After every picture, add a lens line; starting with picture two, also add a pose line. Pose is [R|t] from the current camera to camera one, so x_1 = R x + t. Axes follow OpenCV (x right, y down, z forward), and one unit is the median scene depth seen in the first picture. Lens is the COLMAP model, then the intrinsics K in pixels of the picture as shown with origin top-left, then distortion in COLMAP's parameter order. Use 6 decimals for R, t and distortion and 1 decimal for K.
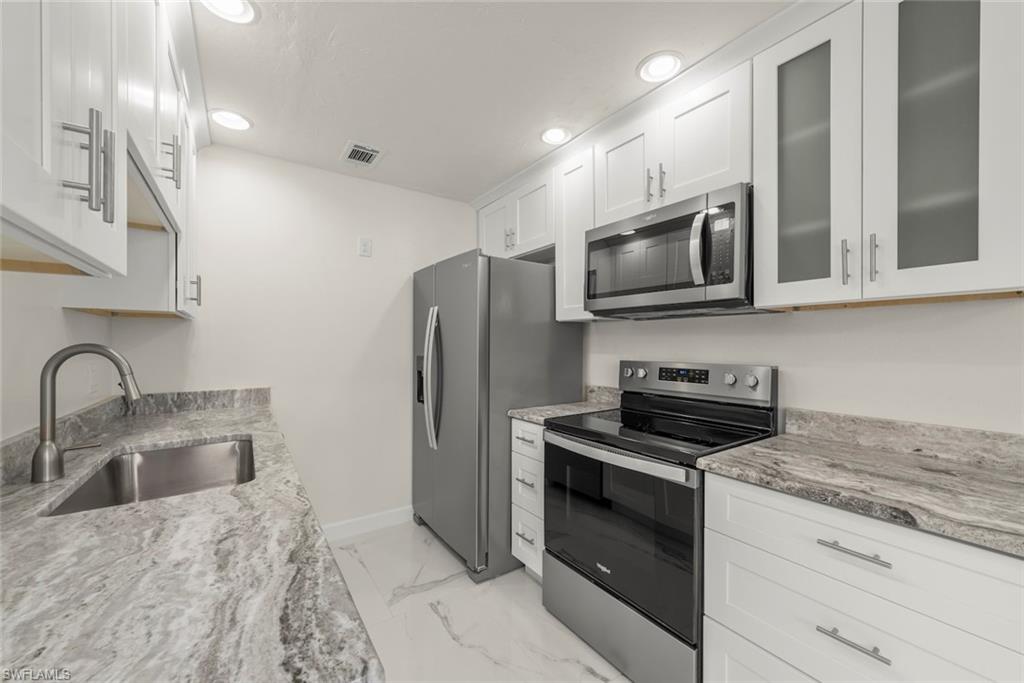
lens RADIAL K [[394.9, 0, 512.0], [0, 394.9, 341.5], [0, 0, 1]] dist [-0.006637, -0.000078]
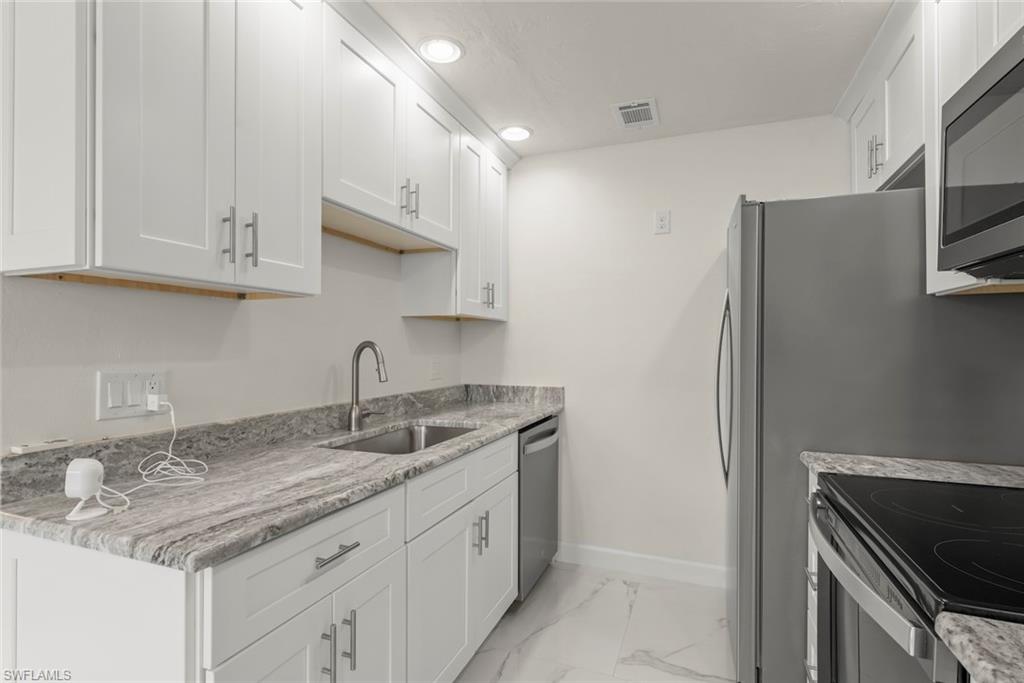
lens RADIAL K [[516.3, 0, 512.0], [0, 516.3, 341.5], [0, 0, 1]] dist [0.002757, -0.000106]
pose [[0.544574, -0.006343, -0.838689, 0.610860], [0.003449, 0.999980, -0.005323, 0.014667], [0.838706, 0.000006, 0.544585, 0.302974]]
